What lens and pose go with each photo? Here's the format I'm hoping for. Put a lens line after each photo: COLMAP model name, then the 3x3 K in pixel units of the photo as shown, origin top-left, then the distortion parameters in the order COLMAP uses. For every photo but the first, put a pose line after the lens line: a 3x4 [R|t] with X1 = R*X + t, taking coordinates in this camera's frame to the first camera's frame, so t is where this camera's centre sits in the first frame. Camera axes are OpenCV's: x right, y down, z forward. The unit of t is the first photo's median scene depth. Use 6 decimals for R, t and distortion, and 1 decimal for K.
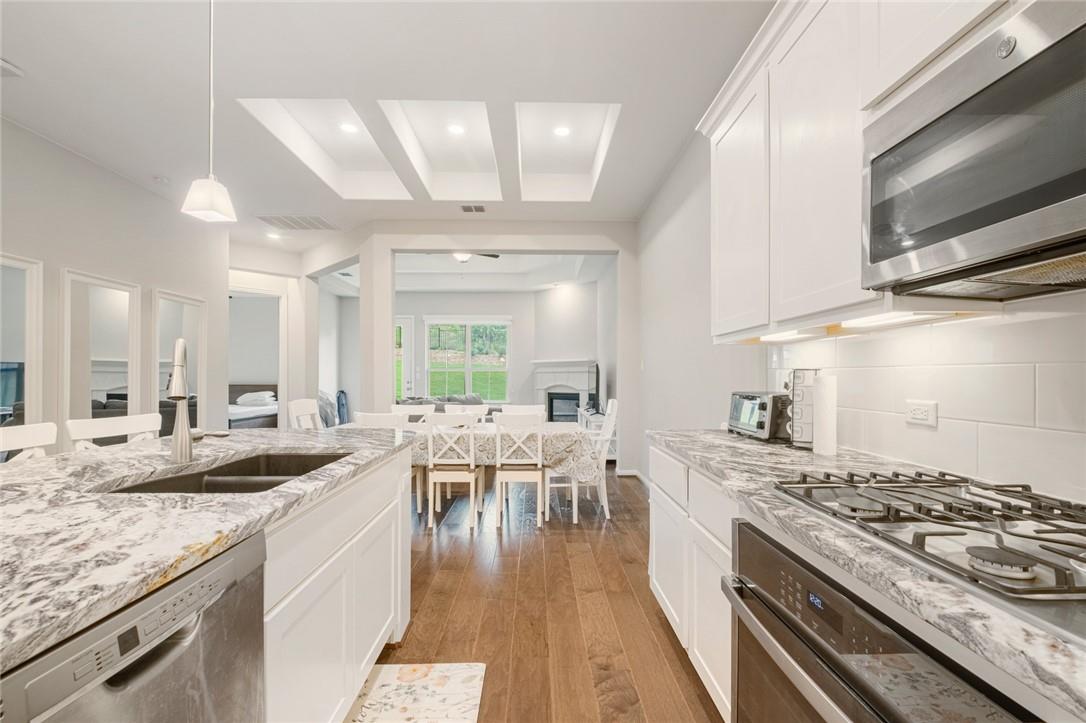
lens RADIAL K [[482.7, 0, 539.7], [0, 482.7, 375.3], [0, 0, 1]] dist [0.020358, -0.000194]
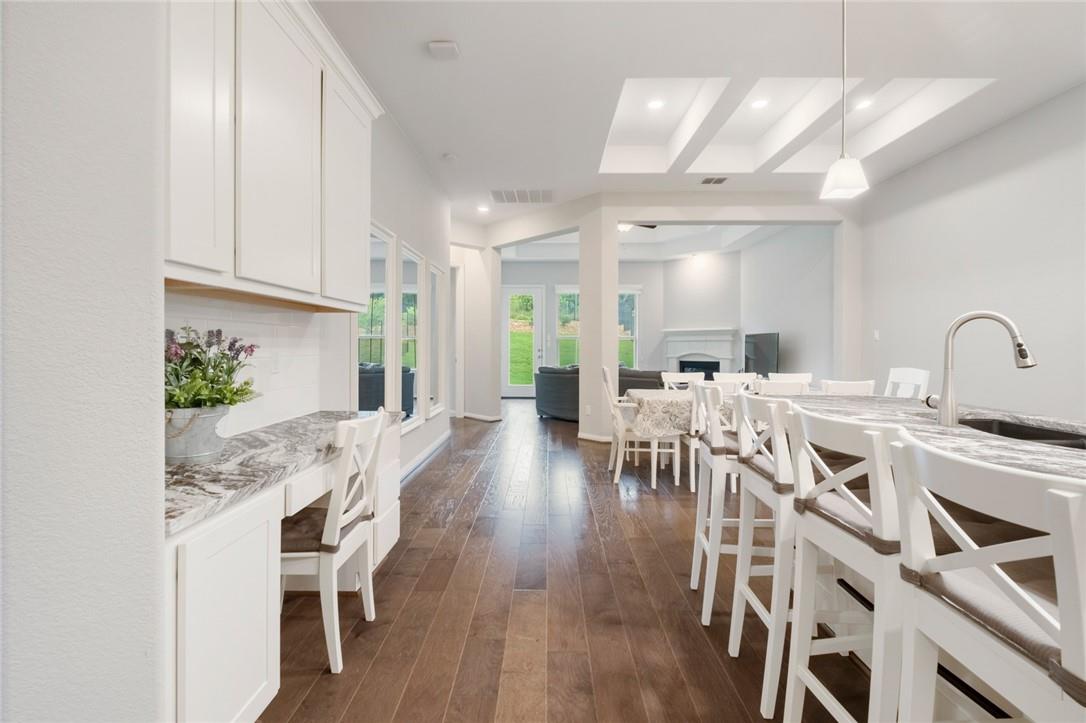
lens RADIAL K [[475.7, 0, 542.1], [0, 475.7, 345.5], [0, 0, 1]] dist [-0.002223, -0.000525]
pose [[0.999693, 0.001935, -0.024705, -0.347772], [-0.001845, 0.999992, 0.003675, 0.000450], [0.024712, -0.003629, 0.999688, -0.009919]]
